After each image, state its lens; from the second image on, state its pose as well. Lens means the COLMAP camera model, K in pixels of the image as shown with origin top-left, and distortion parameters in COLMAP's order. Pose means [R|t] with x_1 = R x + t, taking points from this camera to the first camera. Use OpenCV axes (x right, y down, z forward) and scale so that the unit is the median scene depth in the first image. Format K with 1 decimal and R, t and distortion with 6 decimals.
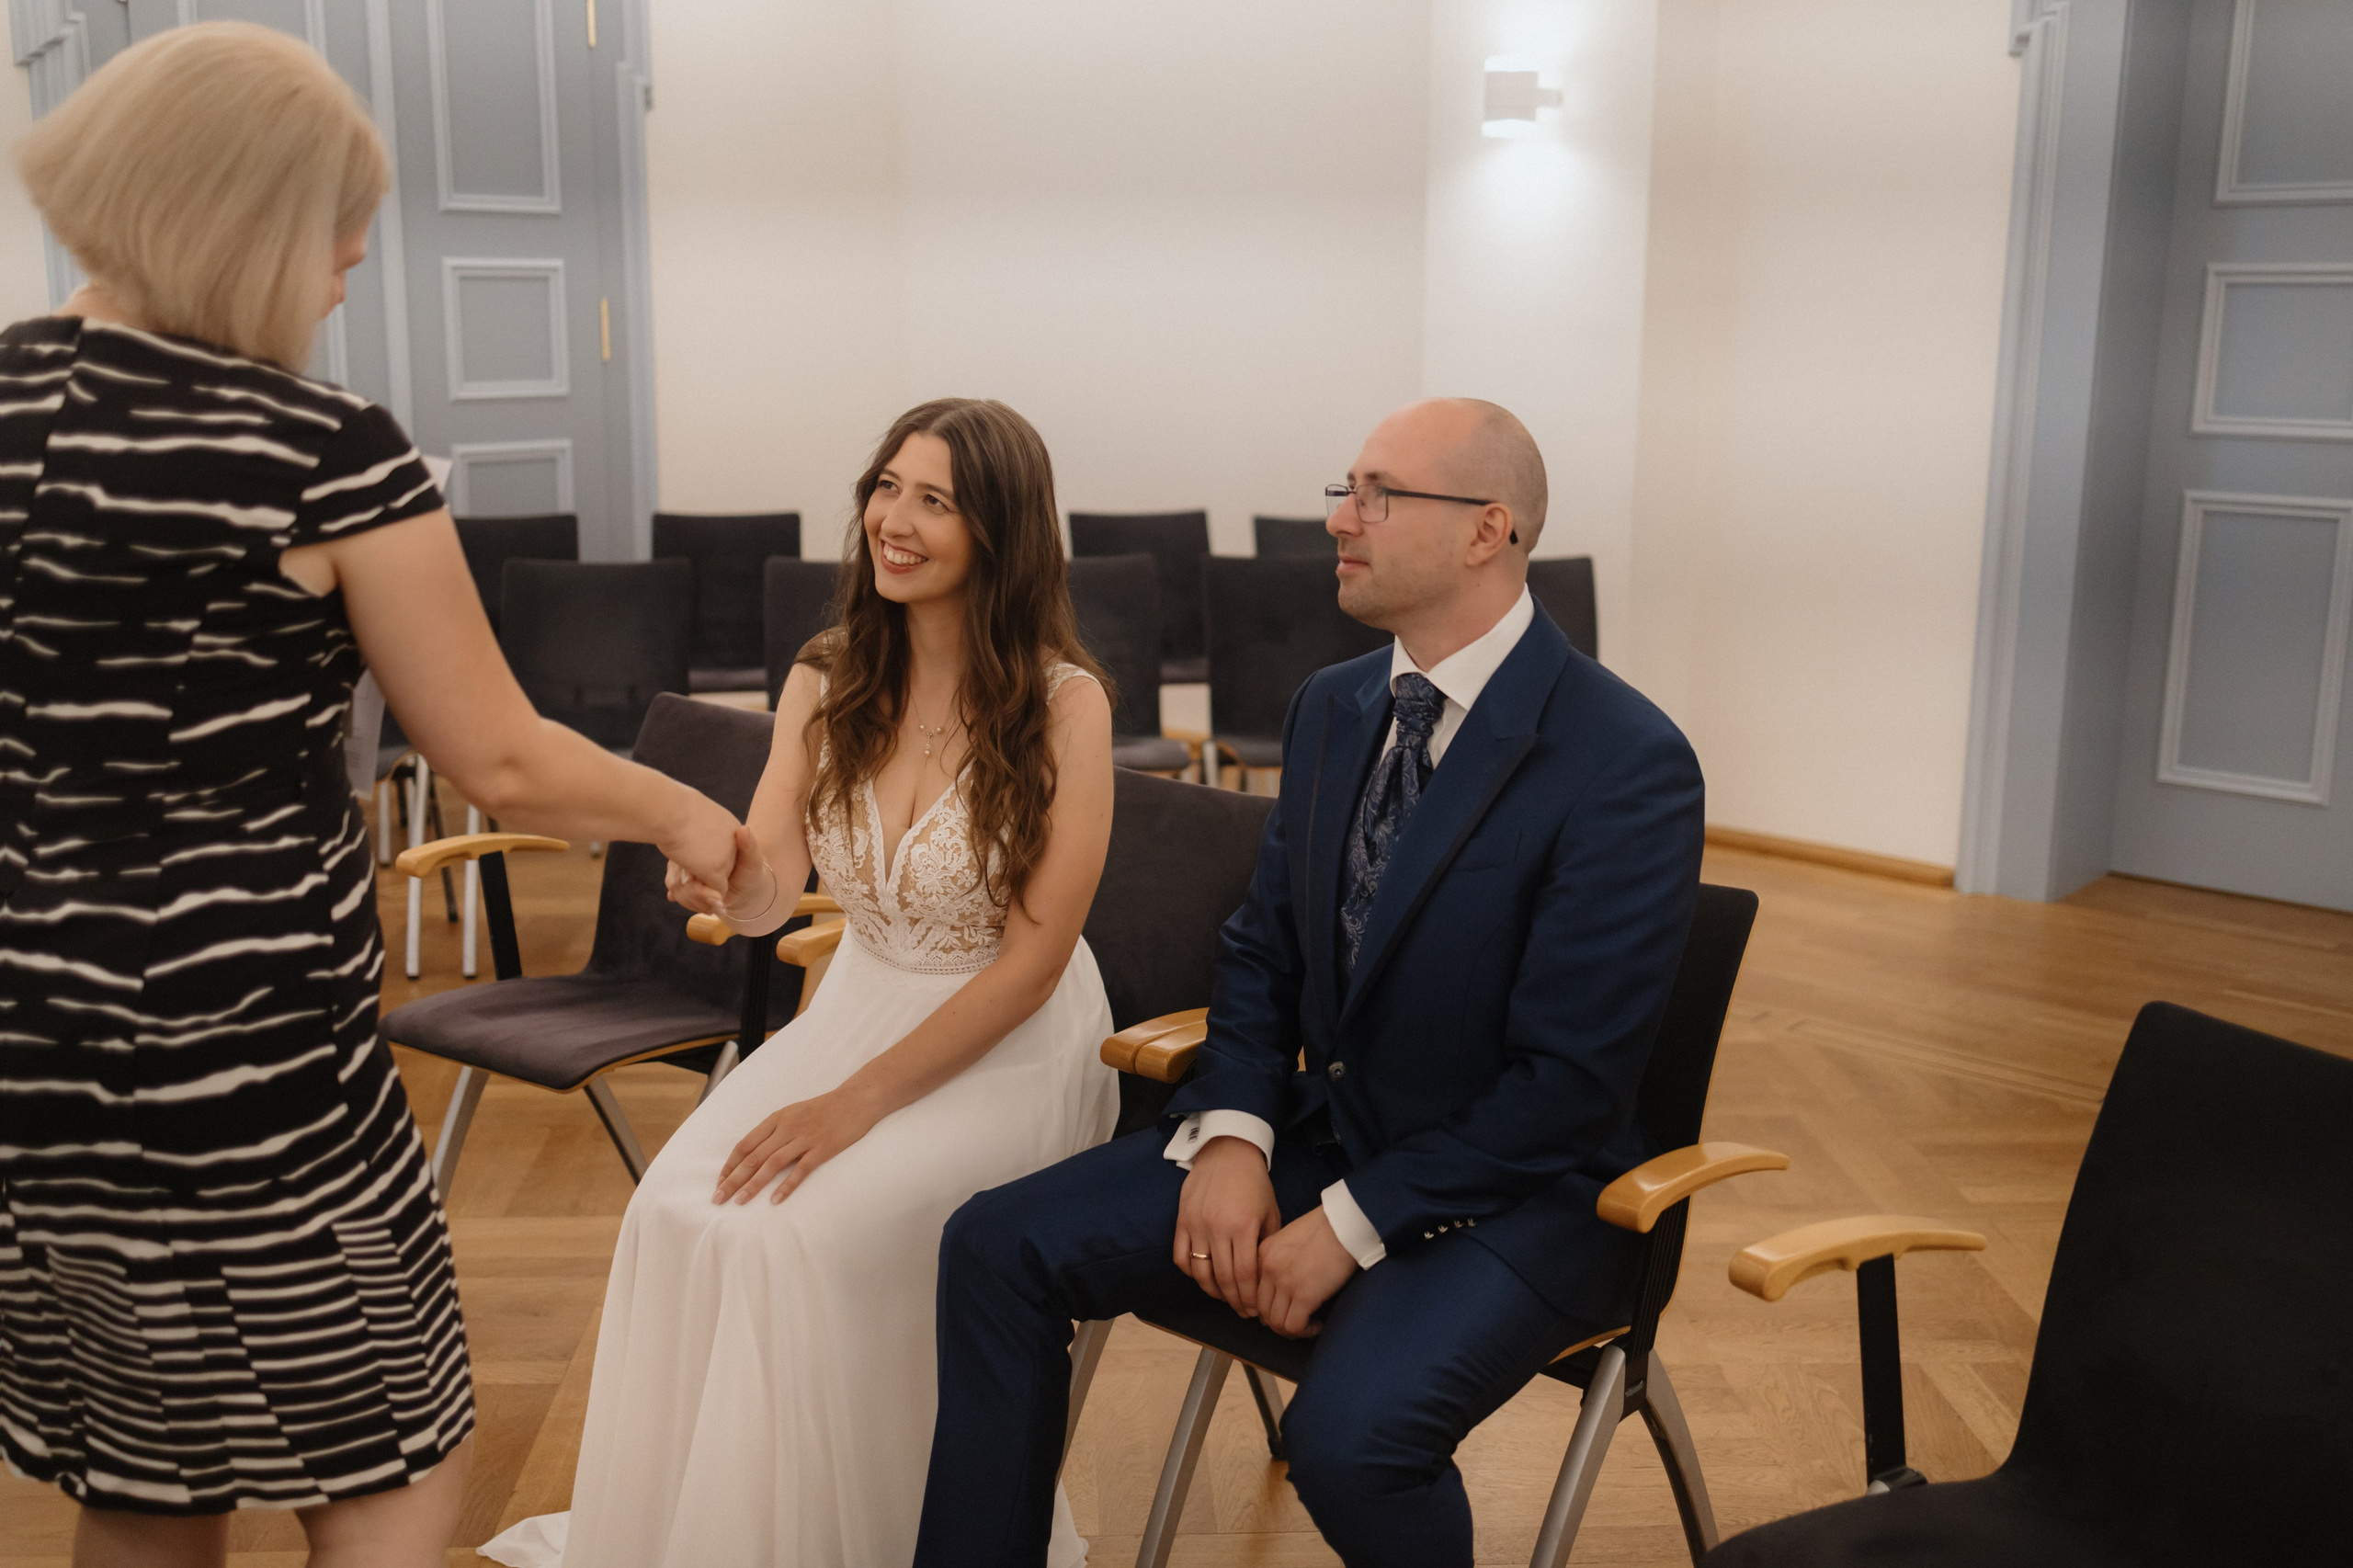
lens RADIAL K [[2379.0, 0, 1176.5], [0, 2379.0, 784.0], [0, 0, 1]] dist [0.063872, -0.033768]
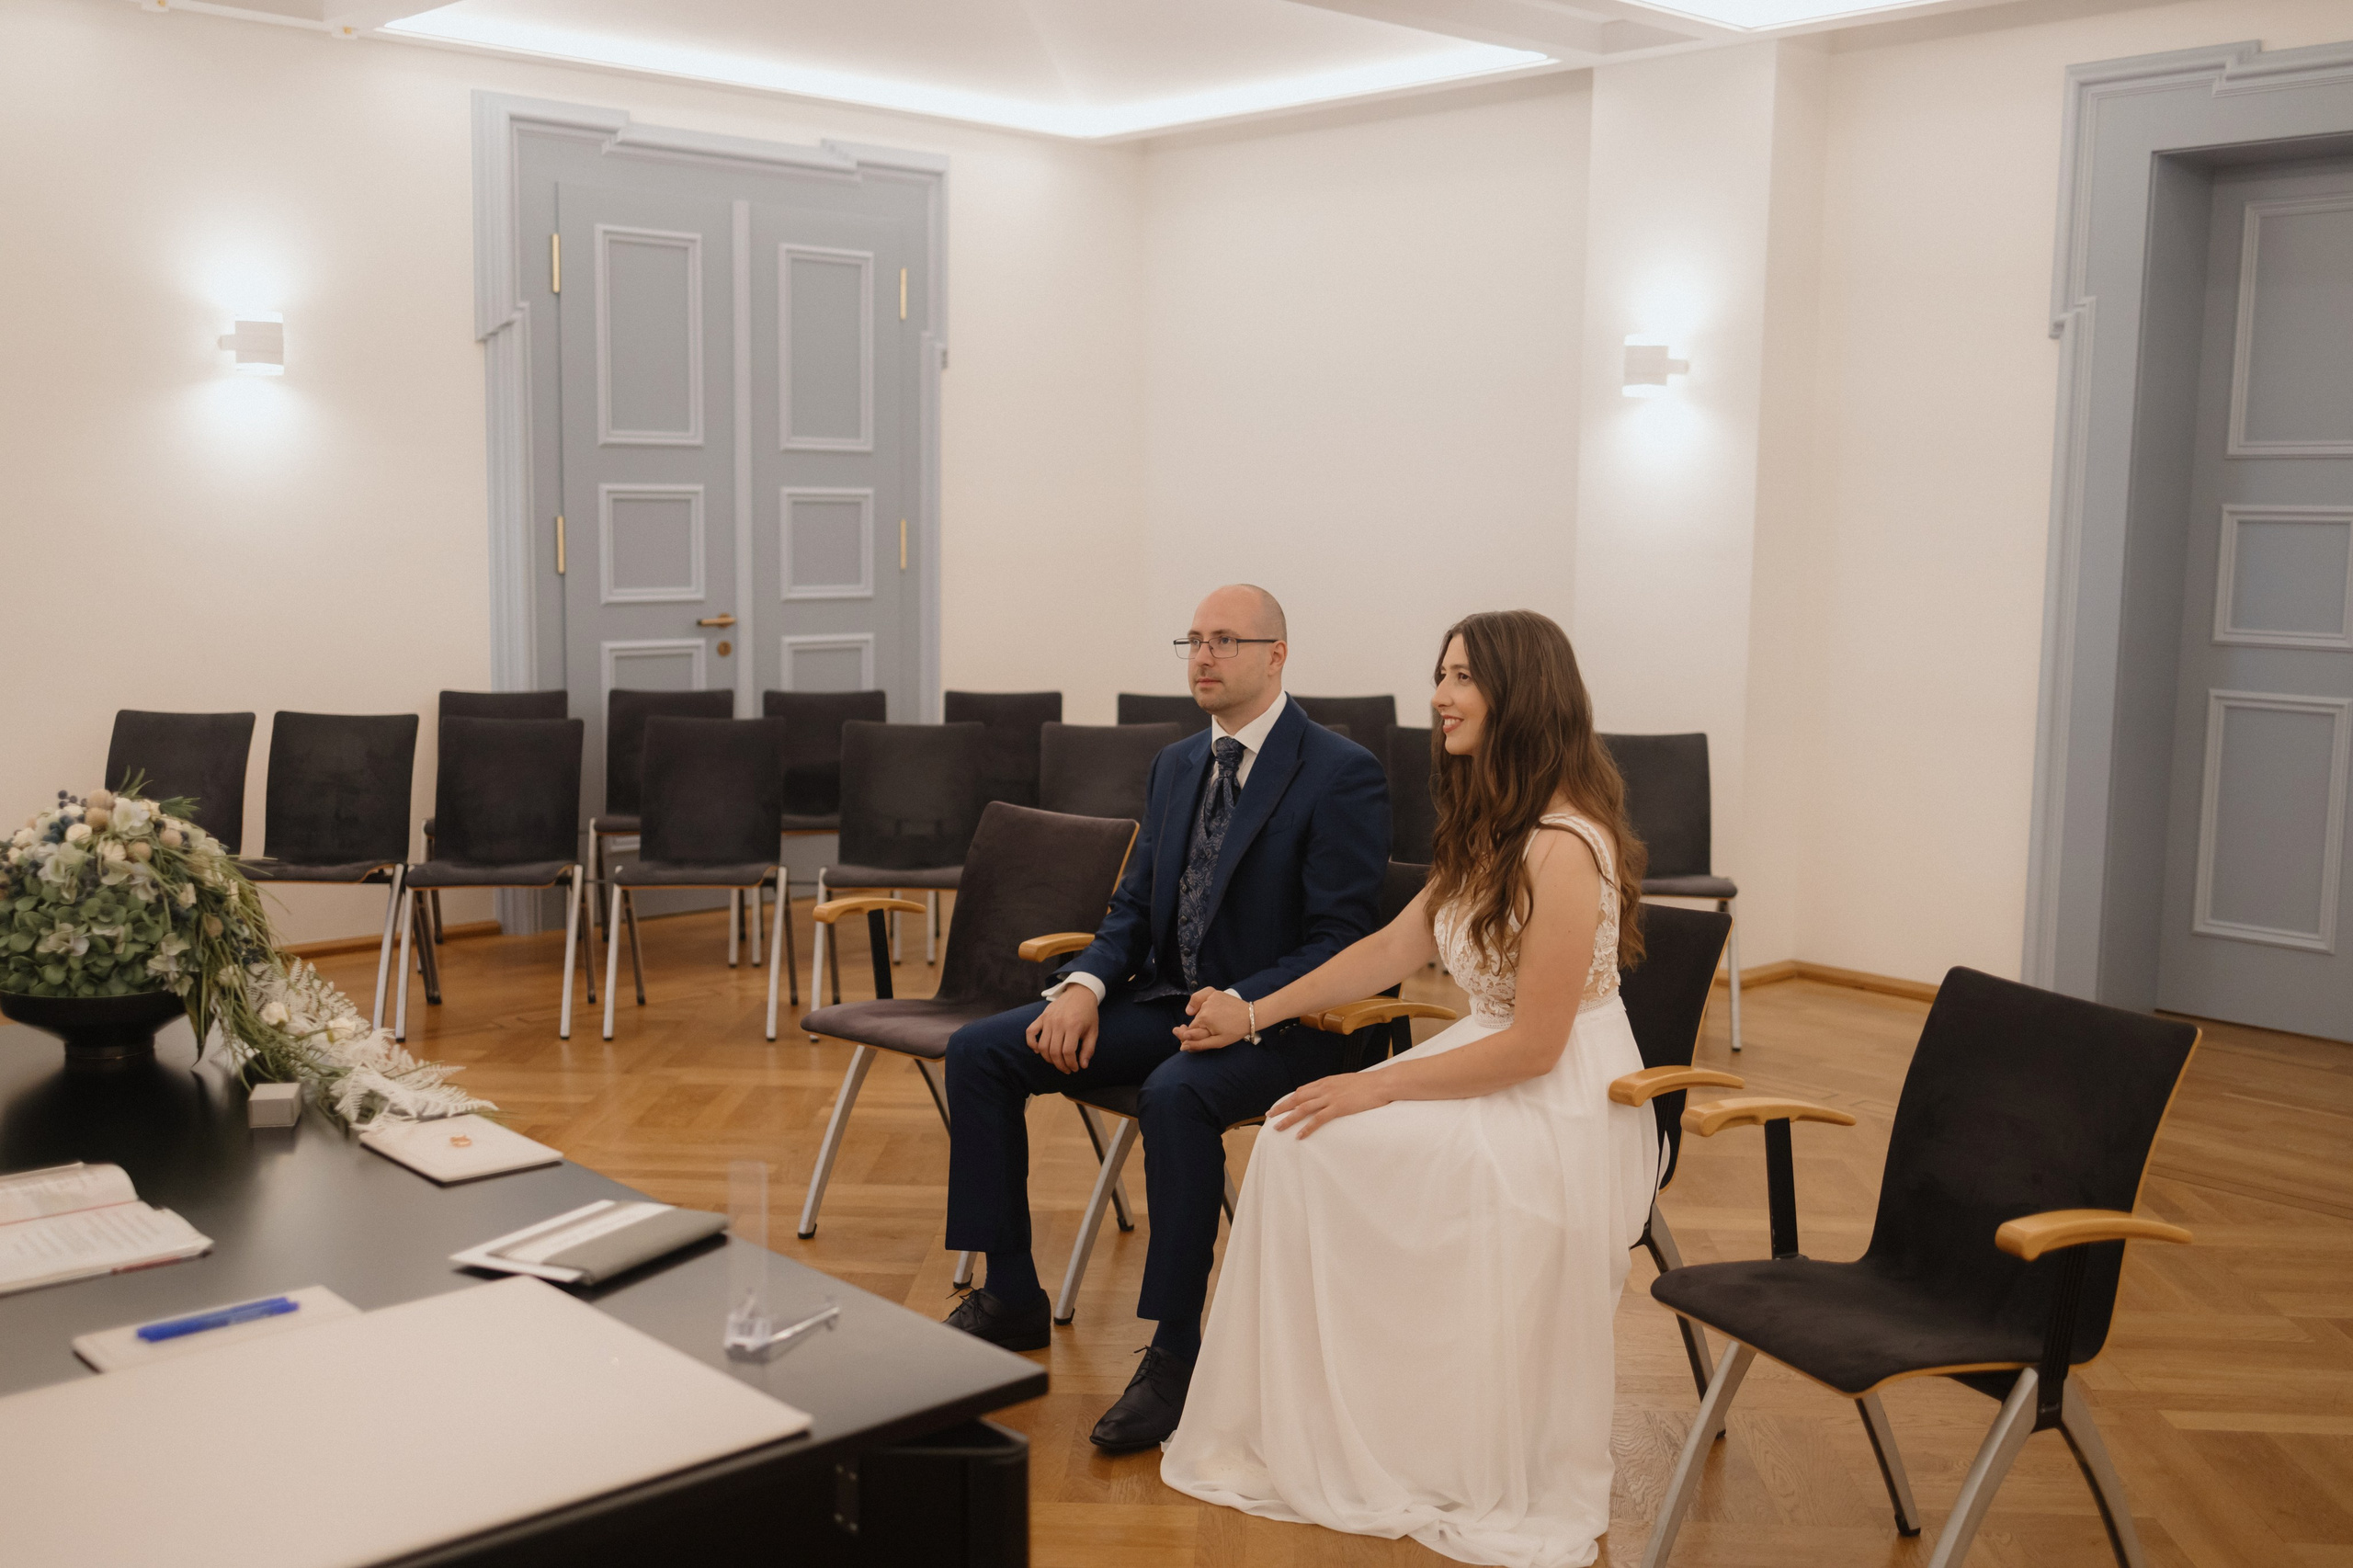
lens RADIAL K [[2379.0, 0, 1176.5], [0, 2379.0, 784.0], [0, 0, 1]] dist [0.063872, -0.033768]
pose [[0.996300, 0.017729, -0.084095, 0.005821], [-0.025003, 0.995959, -0.086254, 0.041081], [0.082226, 0.088037, 0.992718, -0.228555]]
